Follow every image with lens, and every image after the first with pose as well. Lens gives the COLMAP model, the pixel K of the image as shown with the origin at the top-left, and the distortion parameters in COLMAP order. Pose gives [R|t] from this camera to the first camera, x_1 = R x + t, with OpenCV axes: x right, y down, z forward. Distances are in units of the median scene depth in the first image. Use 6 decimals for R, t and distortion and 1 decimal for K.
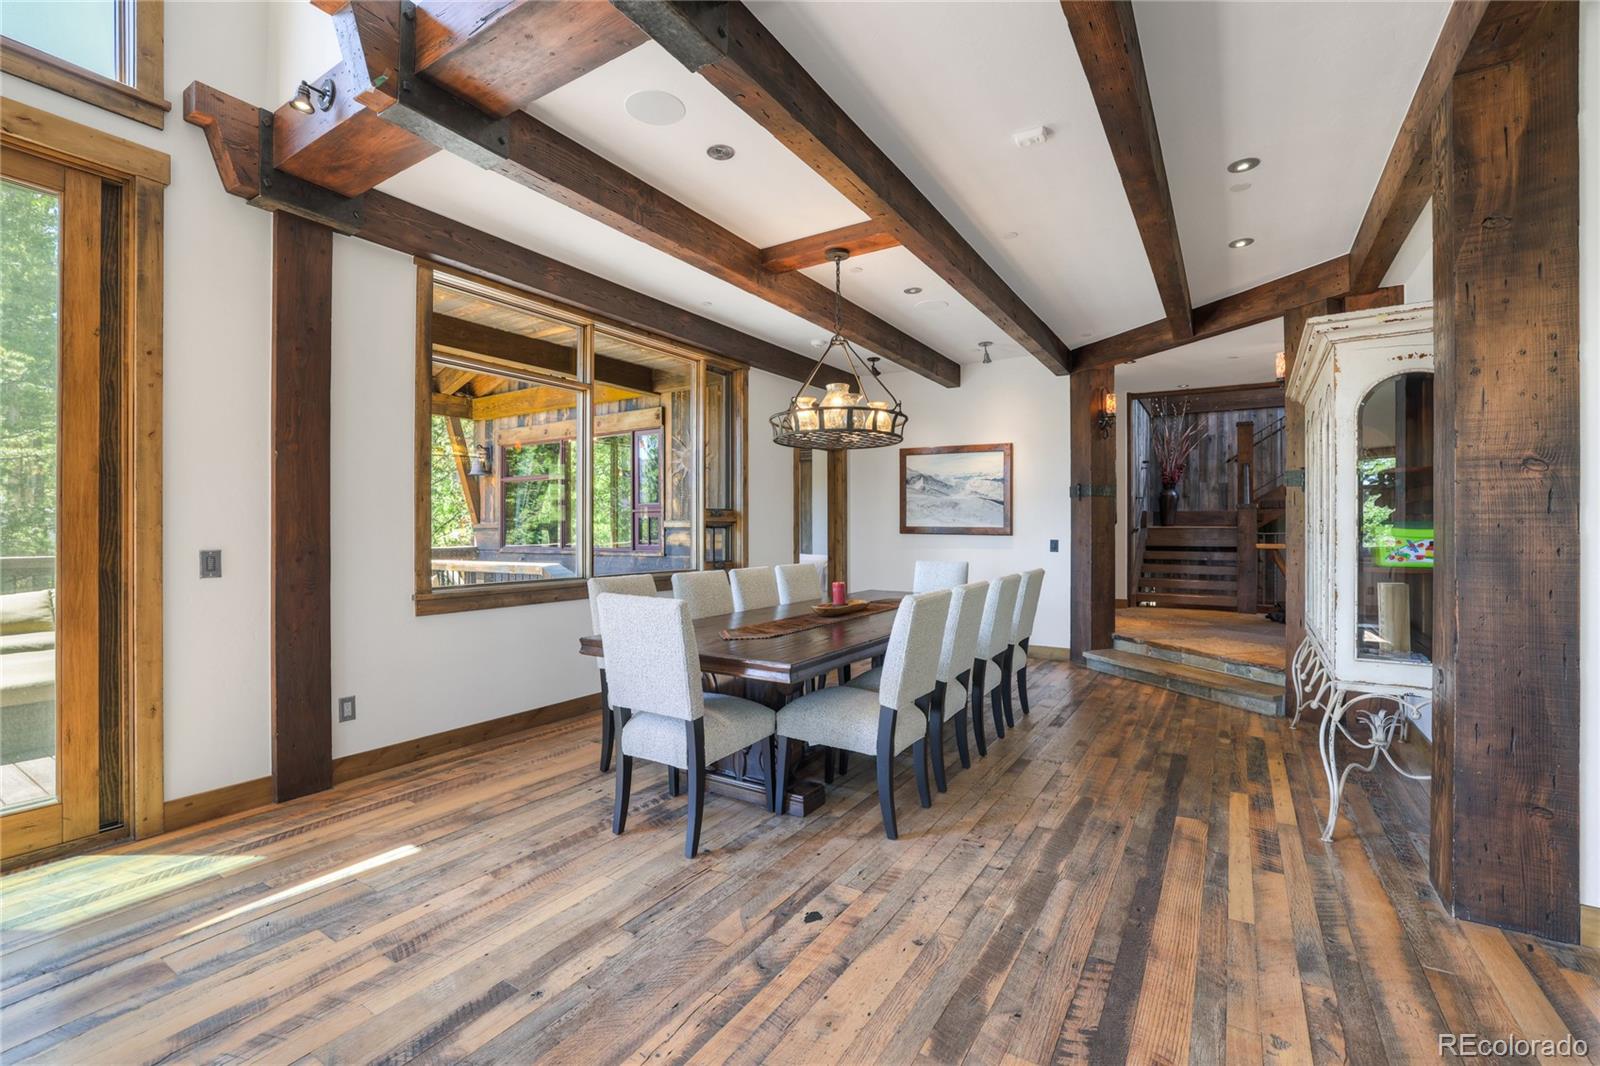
lens RADIAL K [[702.8, 0, 788.3], [0, 702.8, 495.6], [0, 0, 1]] dist [-0.035519, 0.010290]
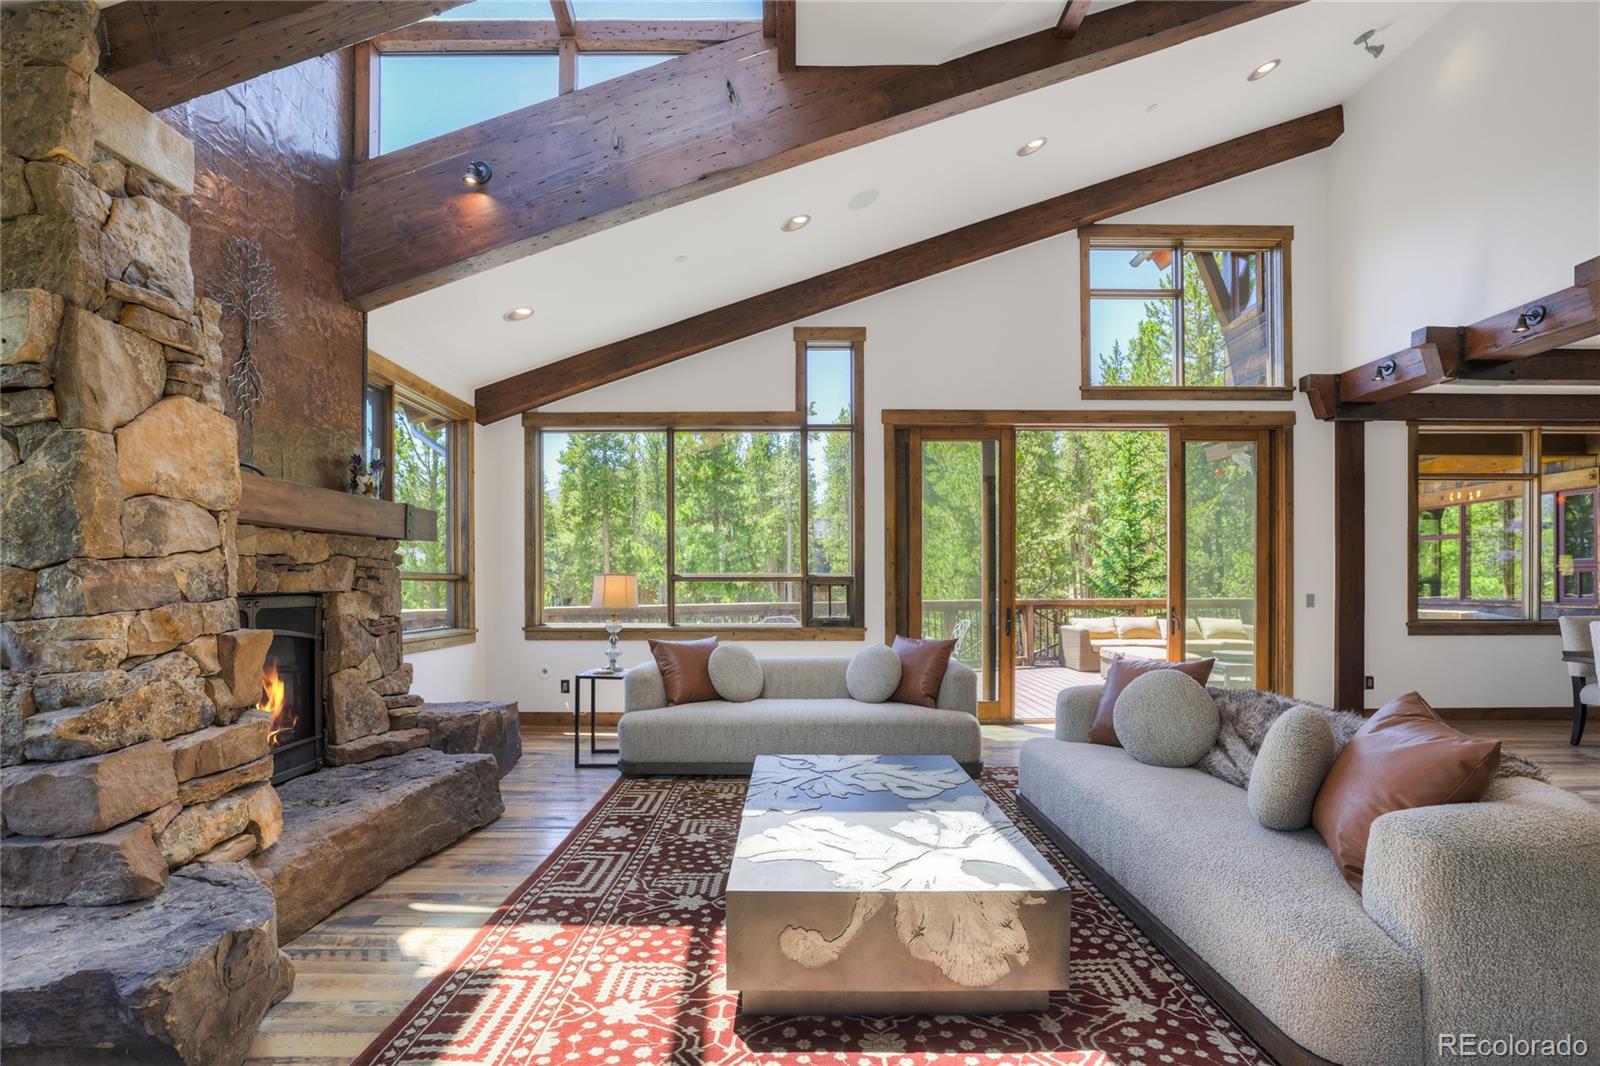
lens RADIAL K [[702.8, 0, 792.7], [0, 702.8, 593.4], [0, 0, 1]] dist [-0.035519, 0.010290]
pose [[0.545413, 0.010054, -0.838107, 0.028059], [0.044075, 0.998201, 0.040657, -0.040220], [0.837008, -0.059114, 0.543989, -0.755031]]
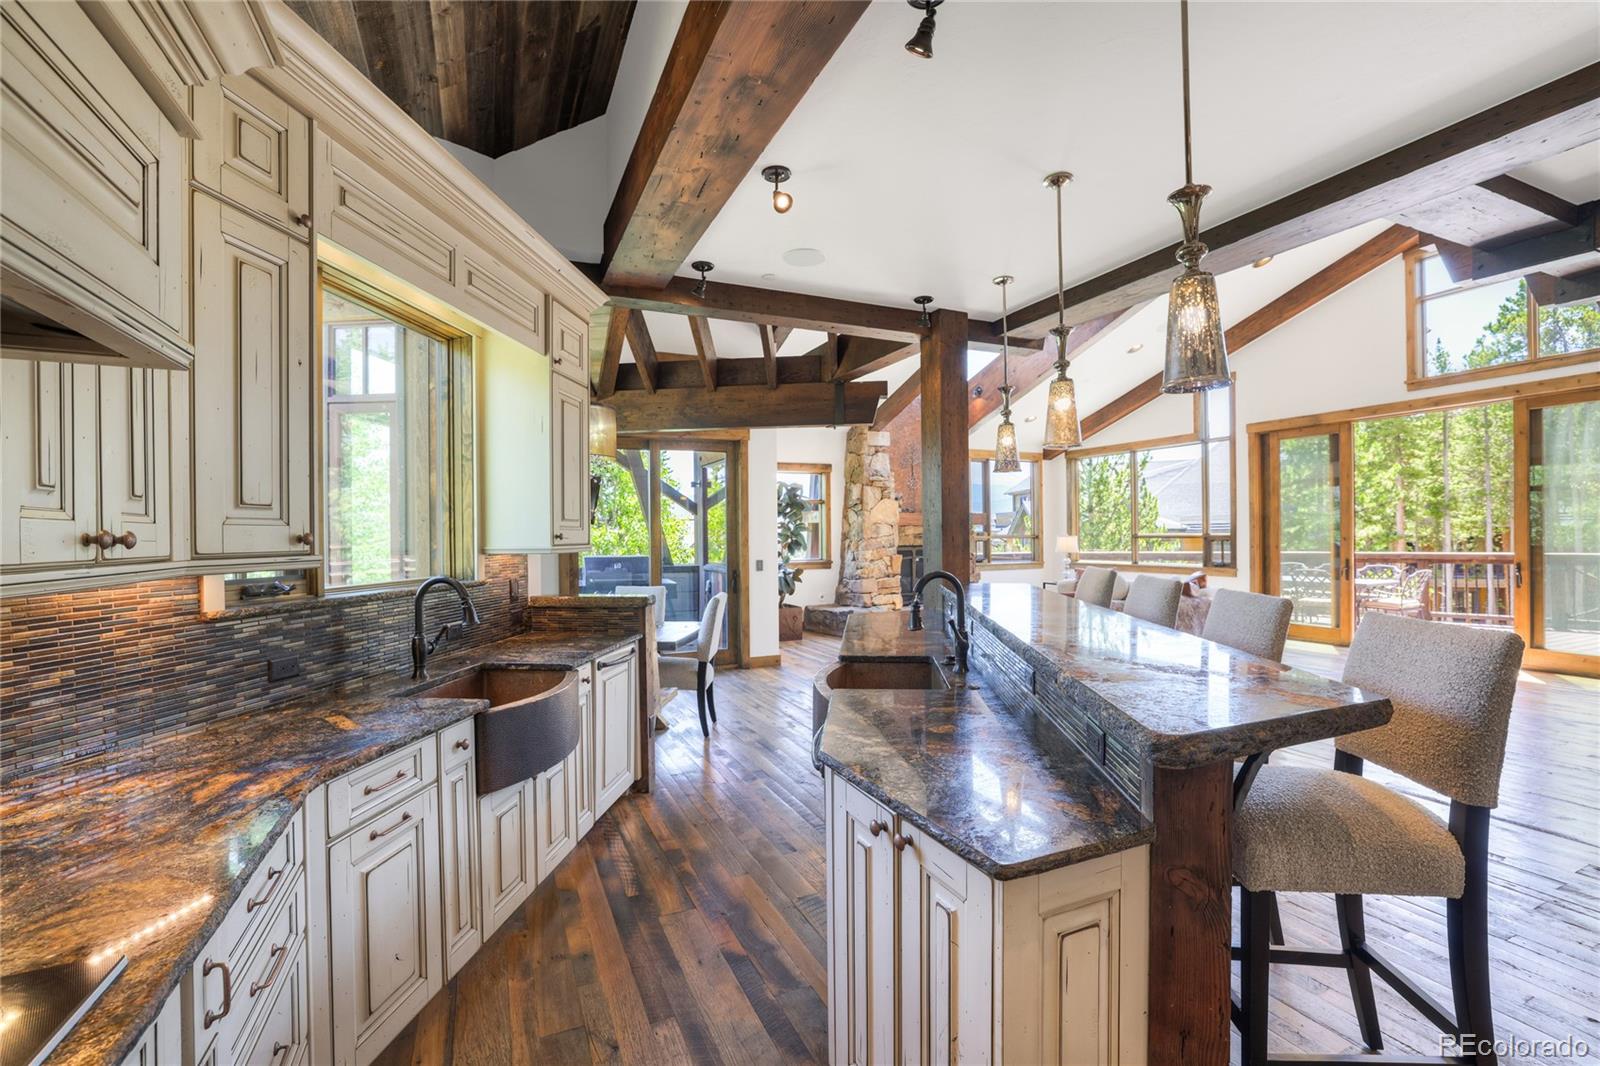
lens RADIAL K [[702.8, 0, 800.9], [0, 702.8, 534.0], [0, 0, 1]] dist [-0.035519, 0.010290]
pose [[-0.521649, 0.004252, -0.853150, 1.062044], [0.054975, 0.998077, -0.028640, -0.030555], [0.851387, -0.061842, -0.520879, -0.117239]]
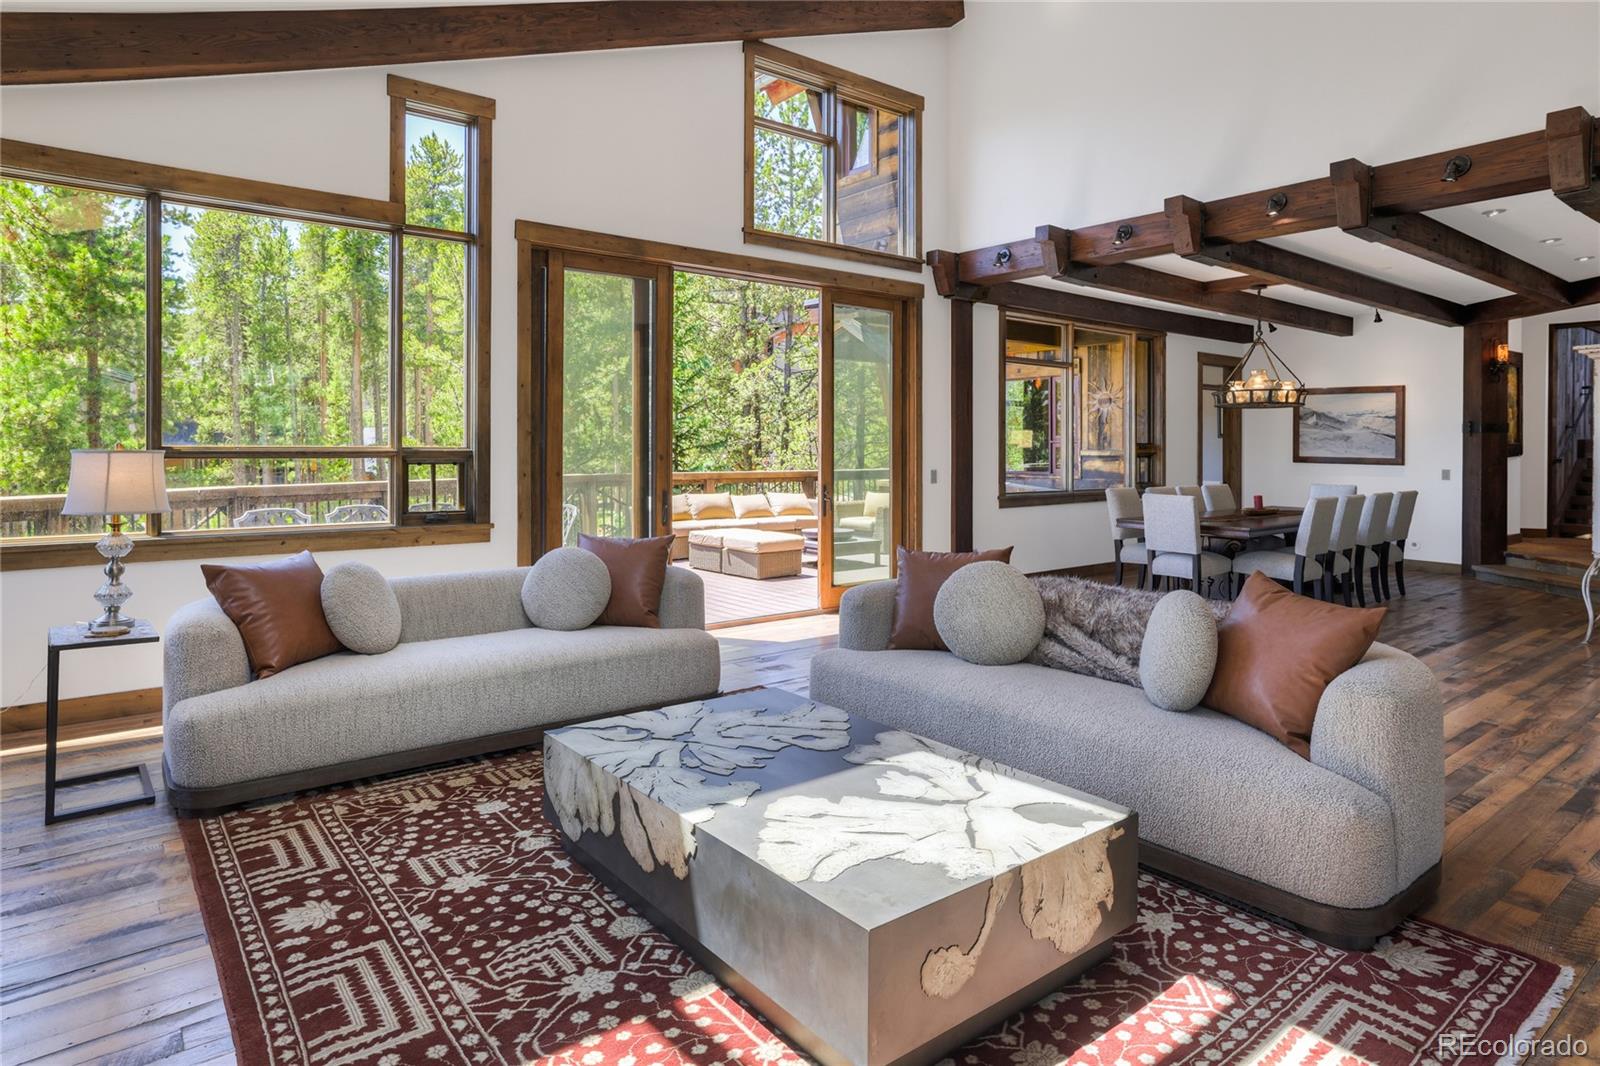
lens RADIAL K [[931.1, 0, 775.7], [0, 931.1, 416.1], [0, 0, 1]] dist [-0.004839, -0.002480]
pose [[0.945962, -0.005084, -0.324239, -0.190824], [0.009988, 0.999860, 0.013461, -0.063901], [0.324125, -0.015972, 0.945879, -0.913135]]
